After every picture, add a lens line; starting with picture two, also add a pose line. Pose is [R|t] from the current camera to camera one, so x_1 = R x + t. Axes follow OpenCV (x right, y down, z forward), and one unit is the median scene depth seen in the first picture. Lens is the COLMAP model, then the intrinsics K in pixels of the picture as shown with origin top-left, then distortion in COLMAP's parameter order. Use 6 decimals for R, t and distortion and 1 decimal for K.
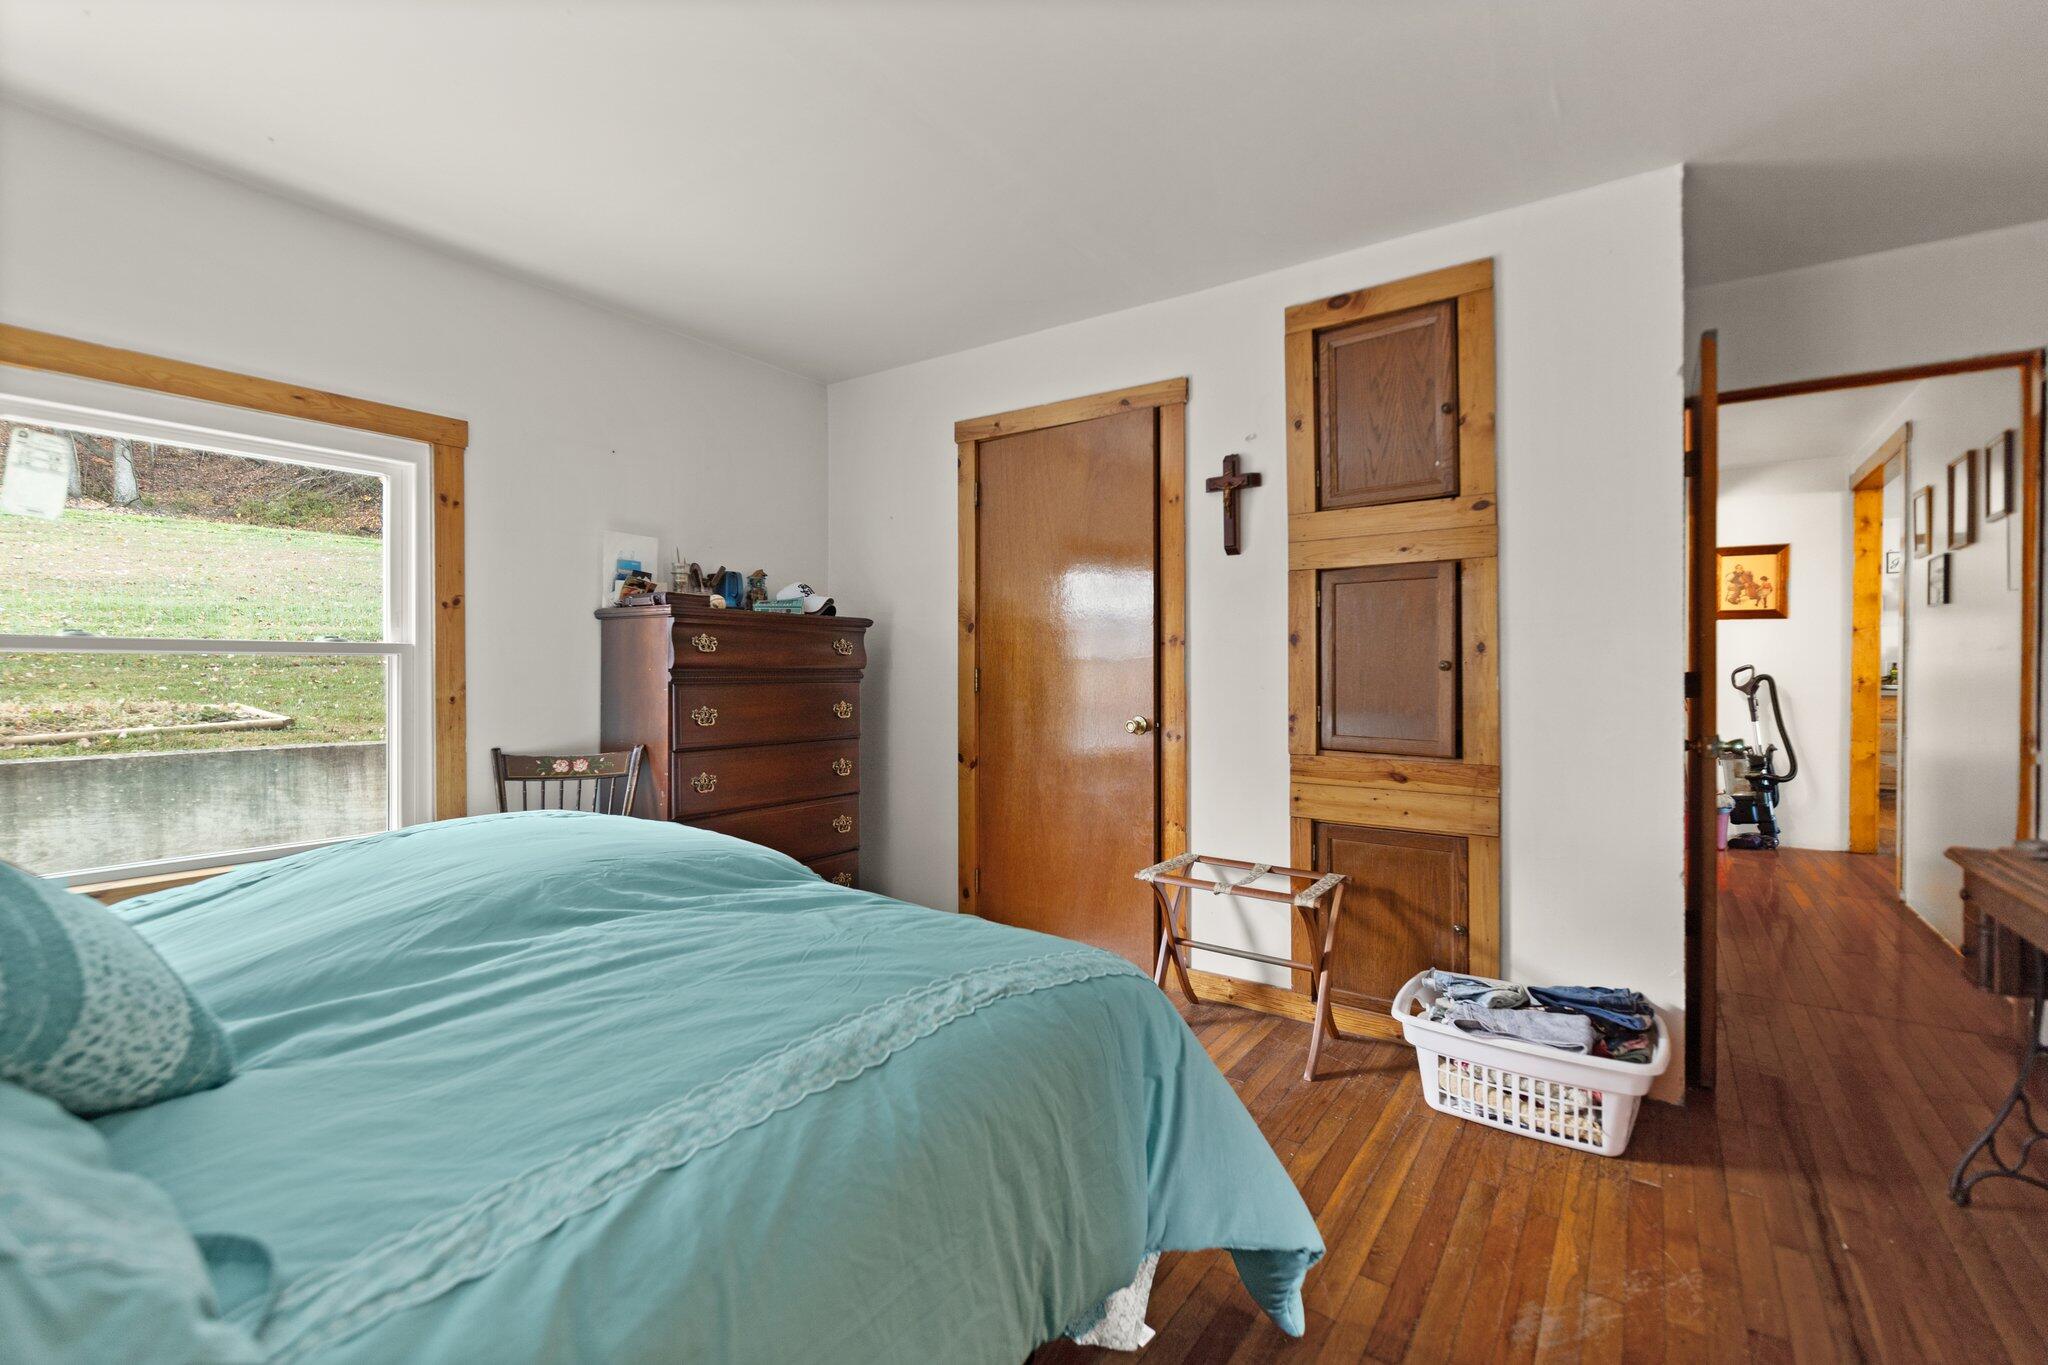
lens RADIAL K [[887.8, 0, 1013.5], [0, 887.8, 671.8], [0, 0, 1]] dist [-0.000738, -0.000927]
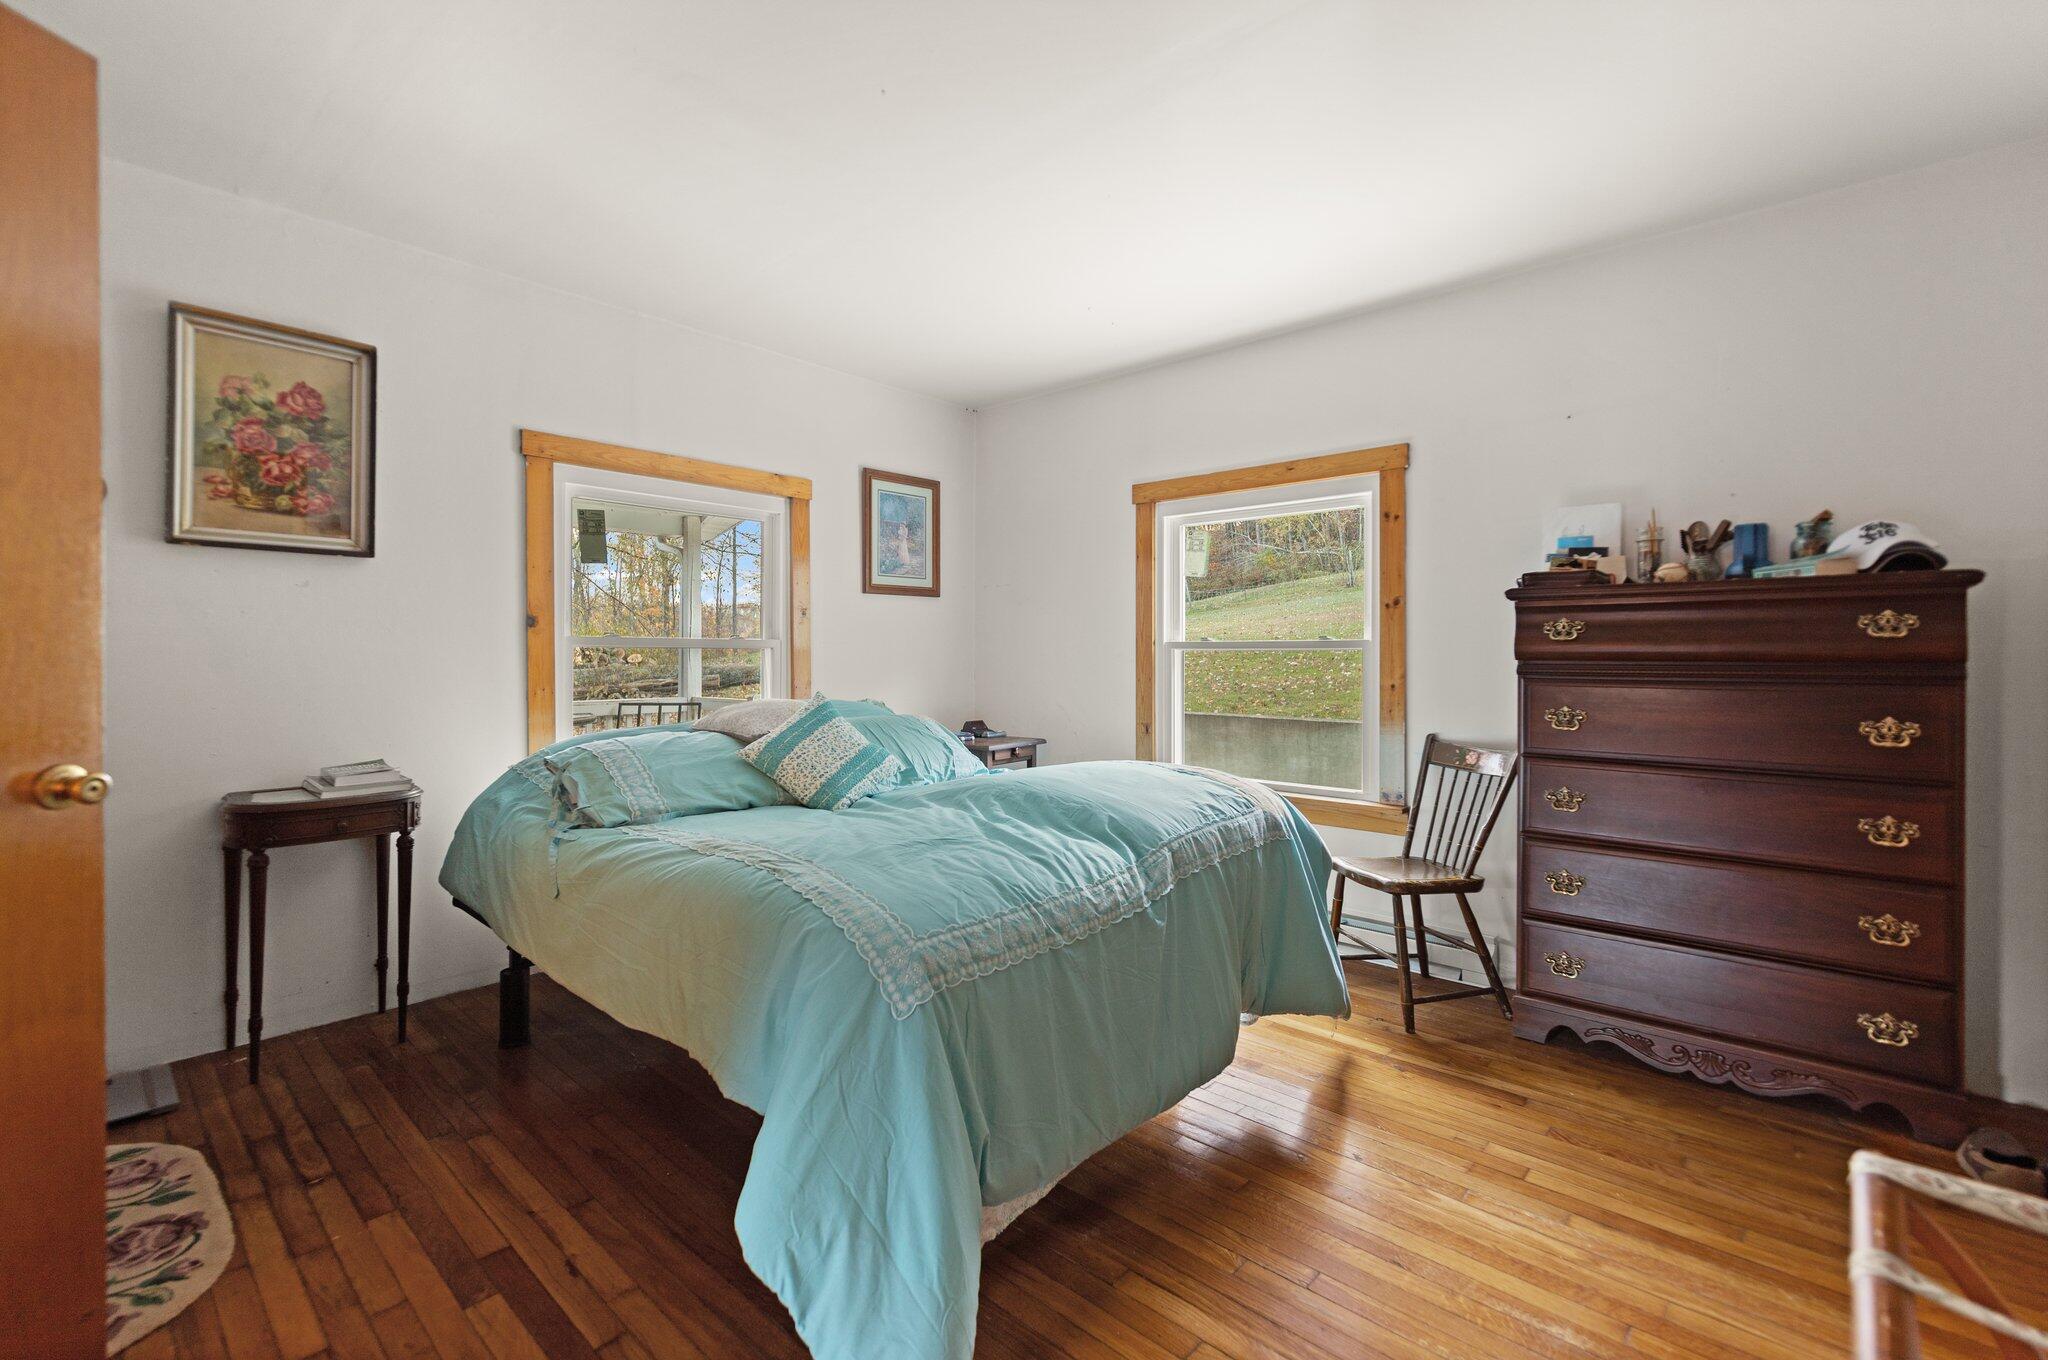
lens RADIAL K [[887.8, 0, 1013.5], [0, 887.8, 669.3], [0, 0, 1]] dist [-0.000738, -0.000927]
pose [[-0.119506, 0.018155, -0.992667, 0.567972], [0.001211, 0.999835, 0.018140, -0.012990], [0.992833, 0.000965, -0.119508, 0.628441]]
